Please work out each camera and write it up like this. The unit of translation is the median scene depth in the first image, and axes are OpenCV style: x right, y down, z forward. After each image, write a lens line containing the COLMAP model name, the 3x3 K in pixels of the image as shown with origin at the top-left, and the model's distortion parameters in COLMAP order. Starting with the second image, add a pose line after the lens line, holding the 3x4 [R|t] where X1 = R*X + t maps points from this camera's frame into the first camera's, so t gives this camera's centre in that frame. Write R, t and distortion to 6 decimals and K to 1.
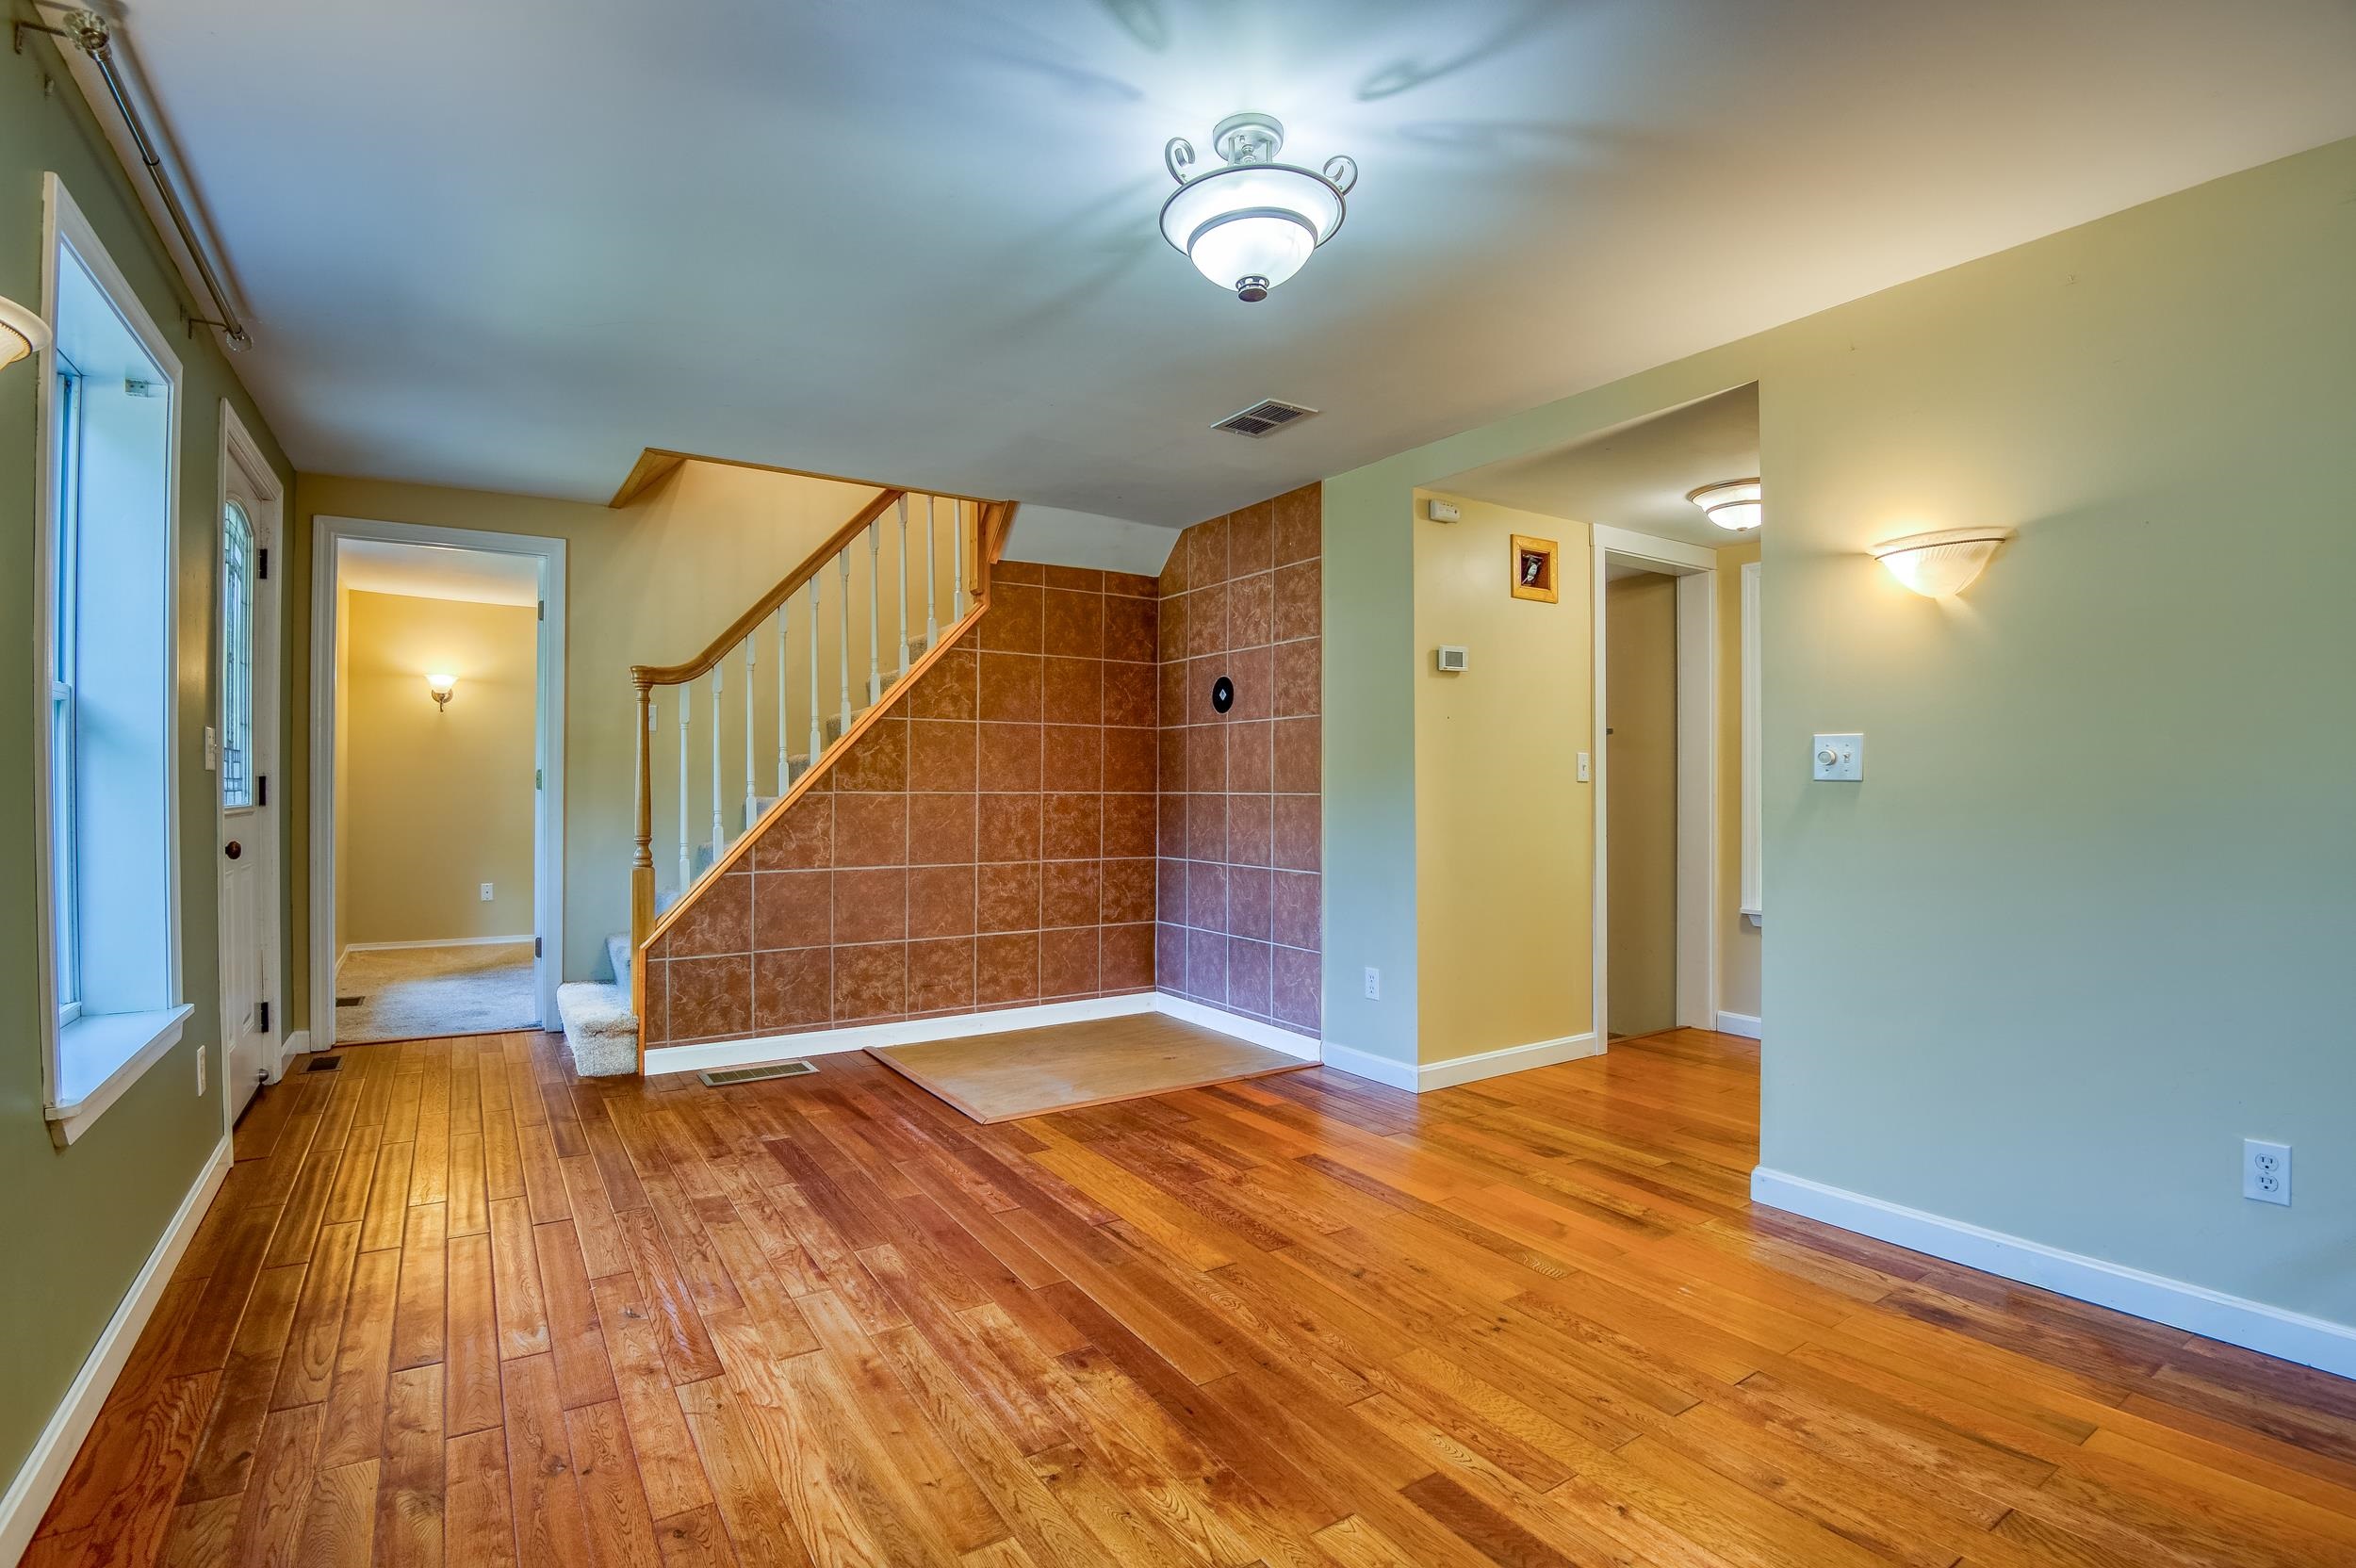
lens RADIAL K [[1100.2, 0, 1178.0], [0, 1100.2, 784.0], [0, 0, 1]] dist [0.000117, -0.019896]
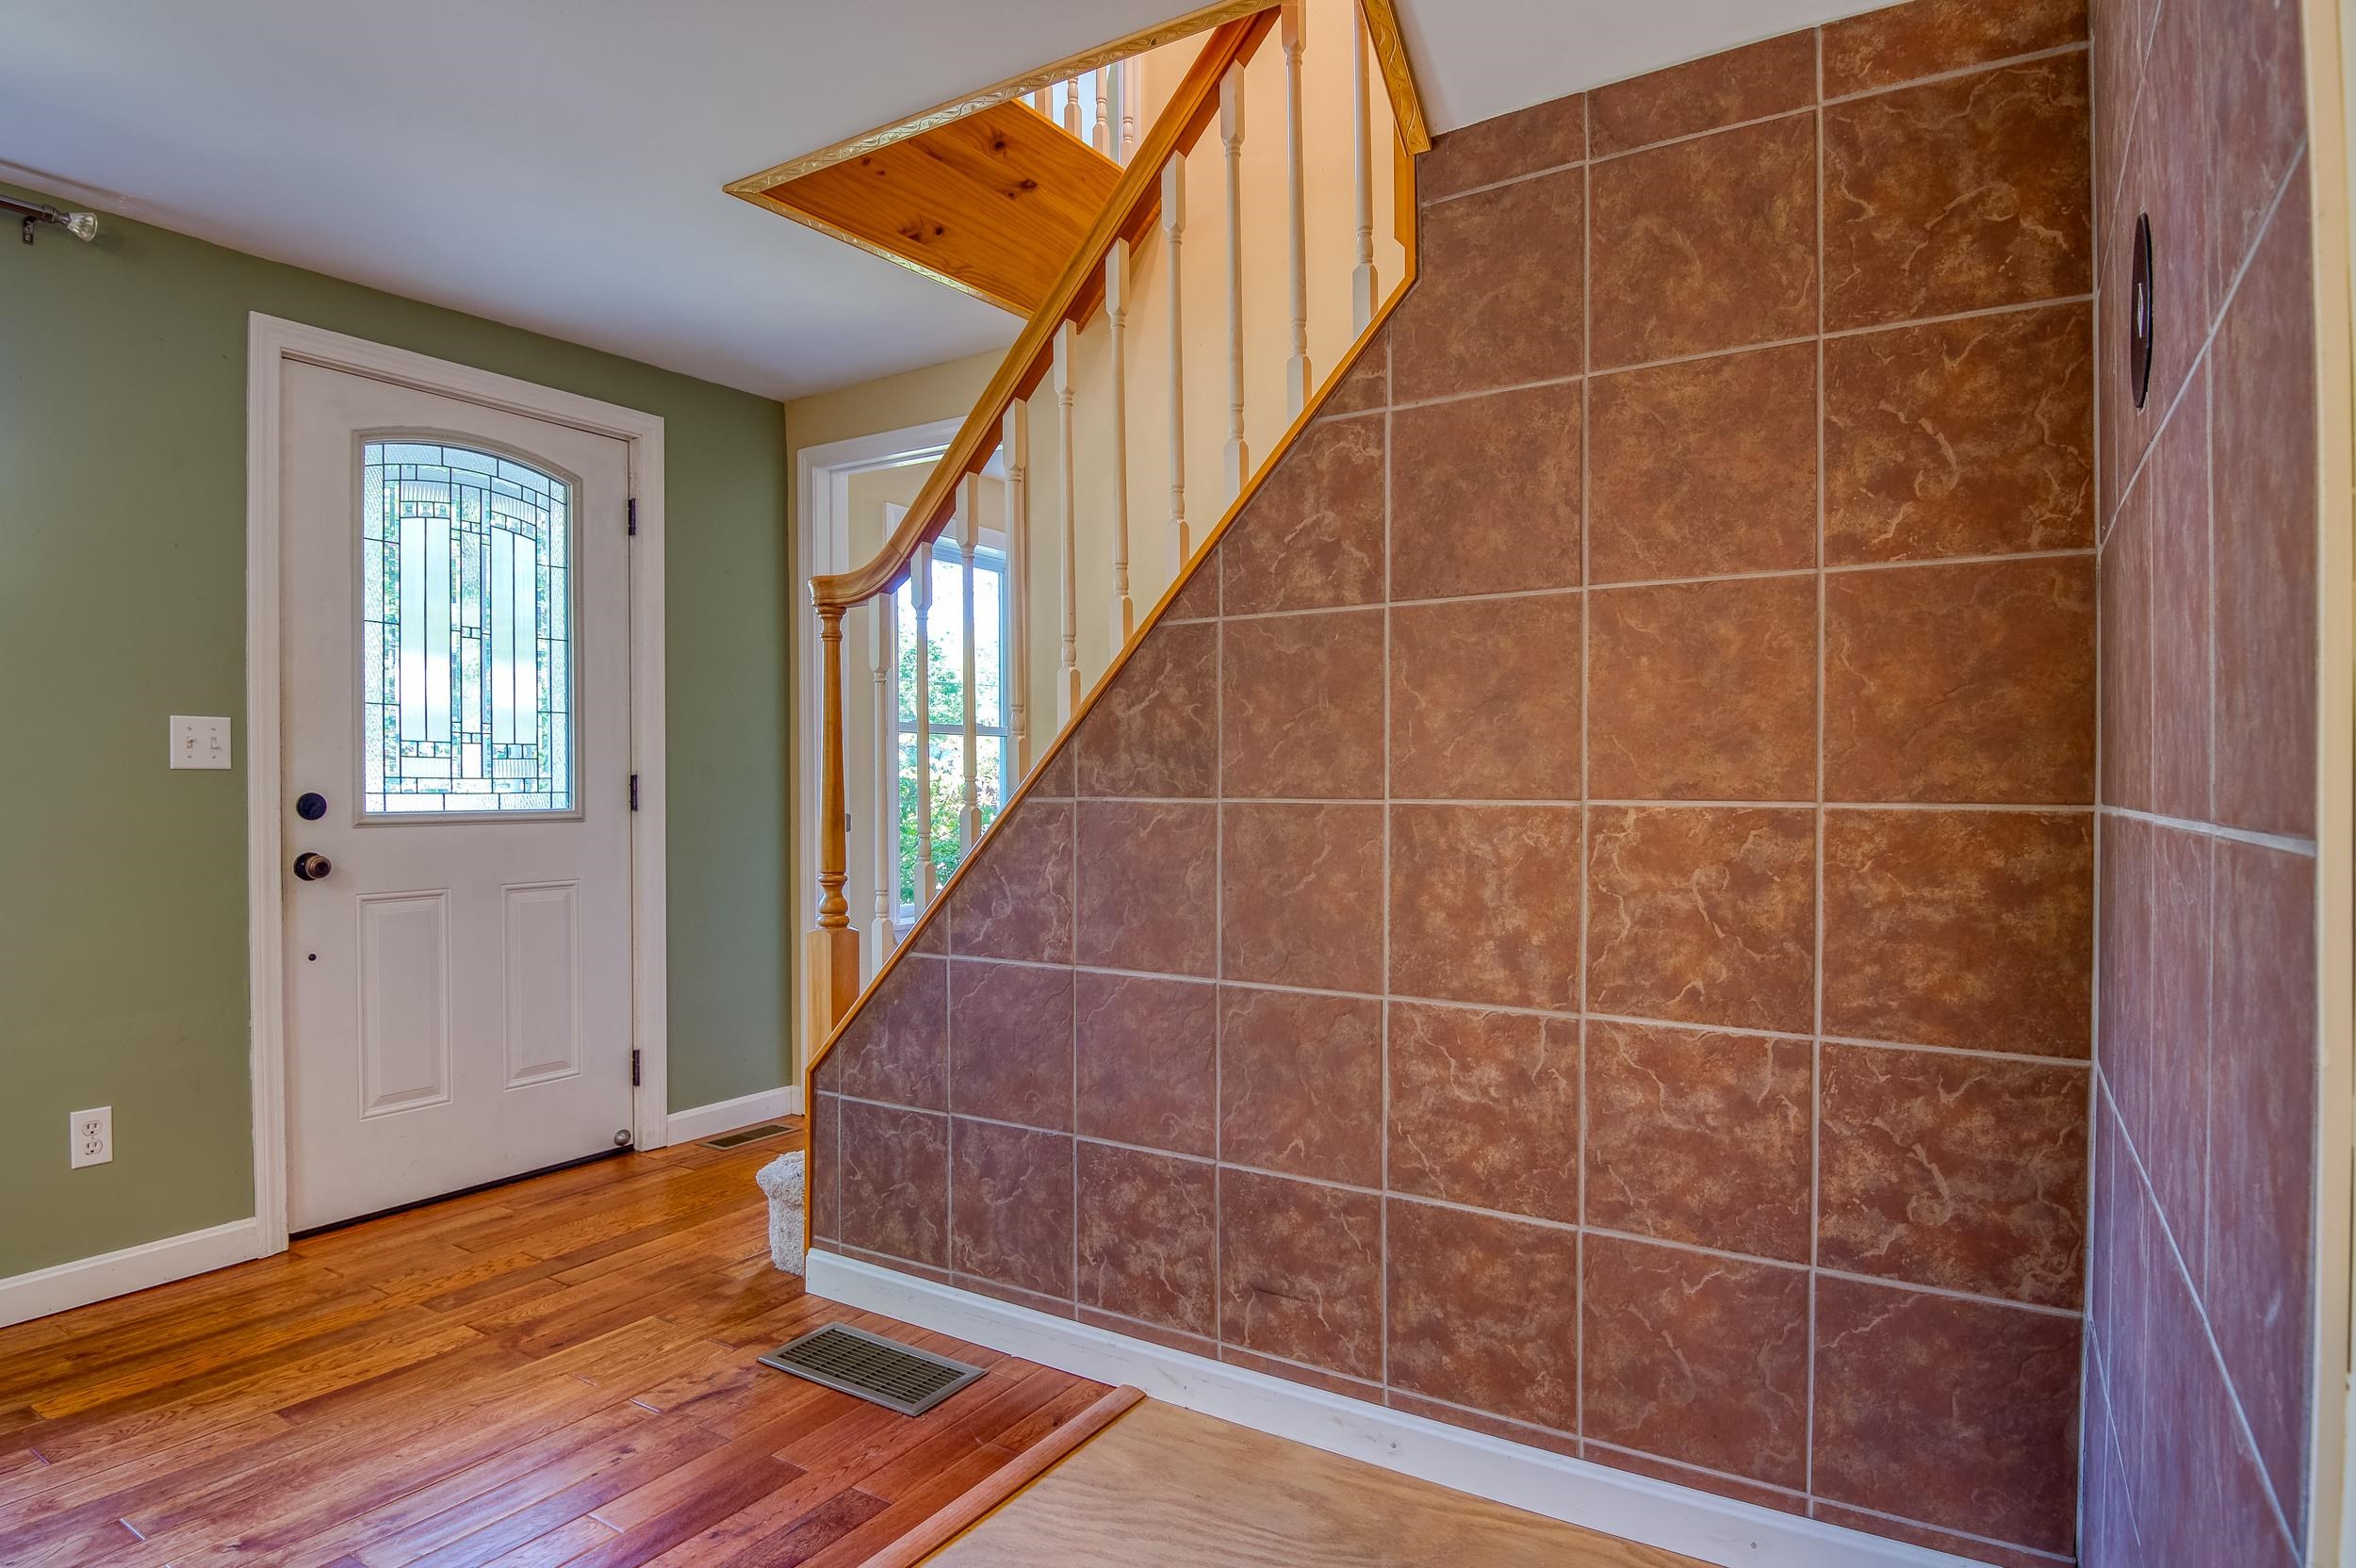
lens RADIAL K [[1307.8, 0, 1182.4], [0, 1307.8, 790.6], [0, 0, 1]] dist [0.000685, -0.015875]
pose [[0.410567, 0.000813, -0.911830, 0.191213], [0.004350, 0.999986, 0.002850, 0.002788], [0.911820, -0.005137, 0.410557, 0.795199]]
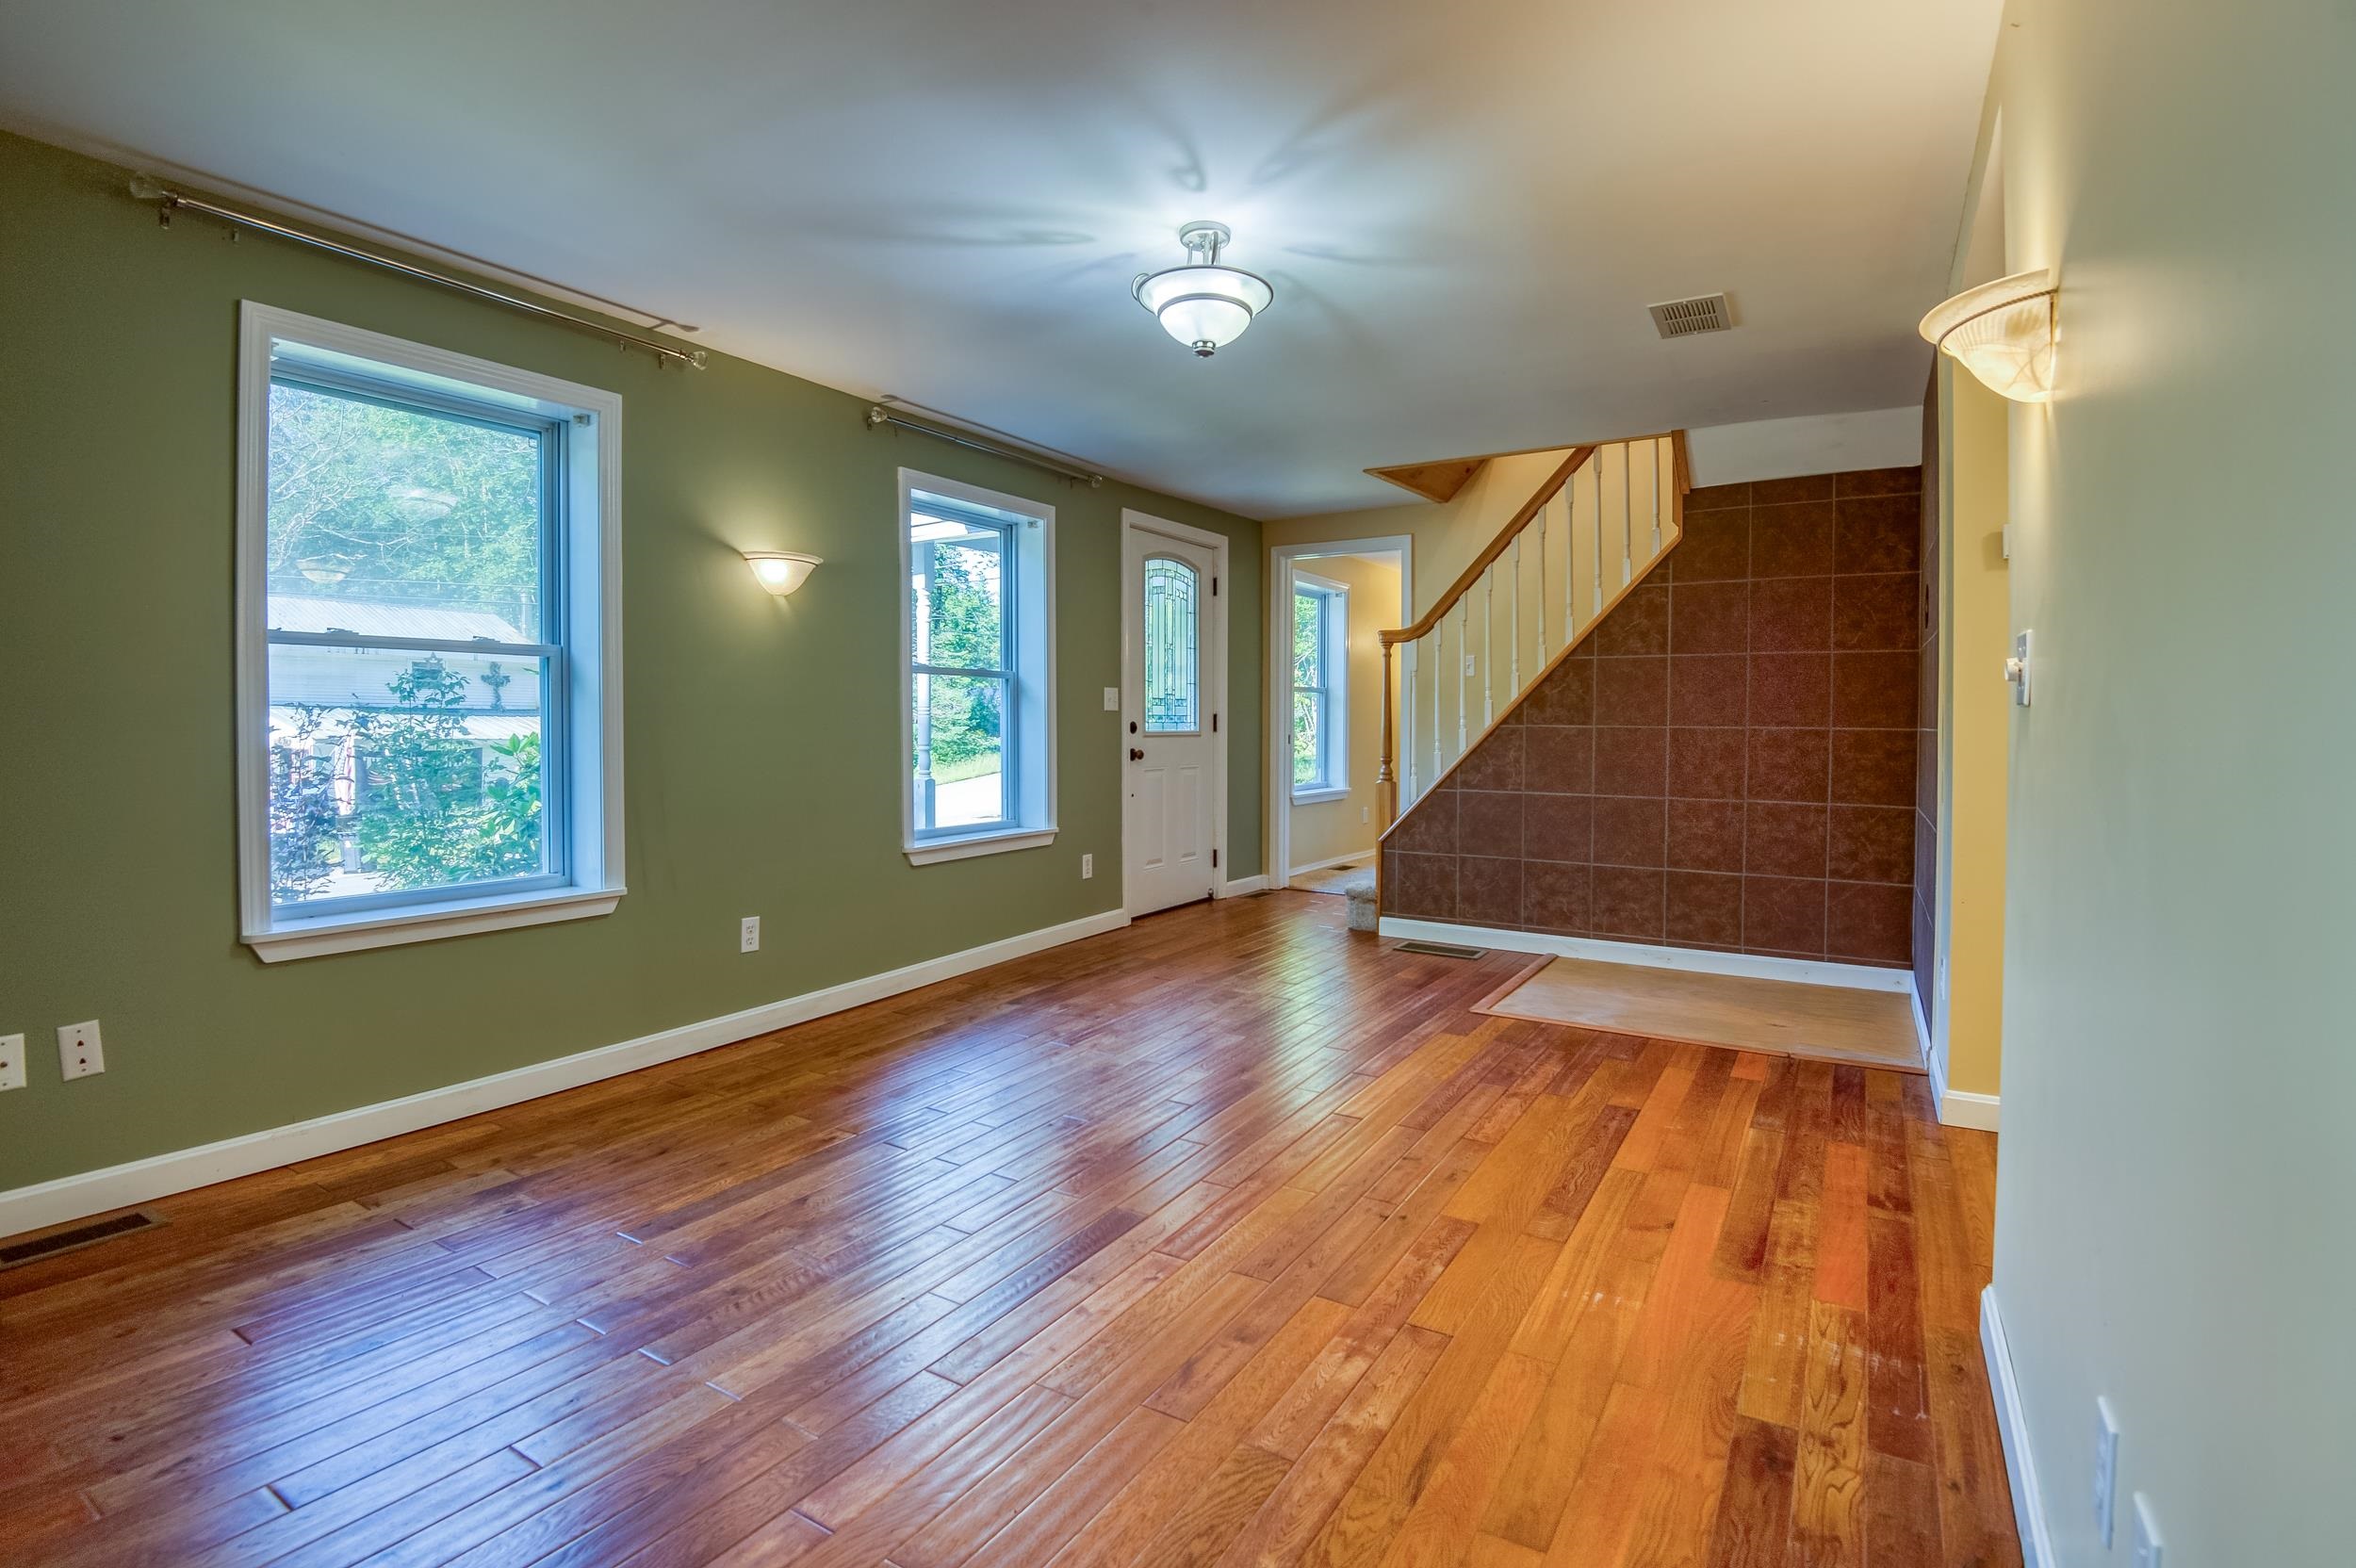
lens RADIAL K [[1131.2, 0, 1173.9], [0, 1131.2, 735.8], [0, 0, 1]] dist [-0.018923, -0.000664]
pose [[0.423089, 0.011680, -0.906013, 0.580374], [-0.002429, 0.999928, 0.011756, 0.005235], [0.906085, -0.002773, 0.423087, 0.166667]]
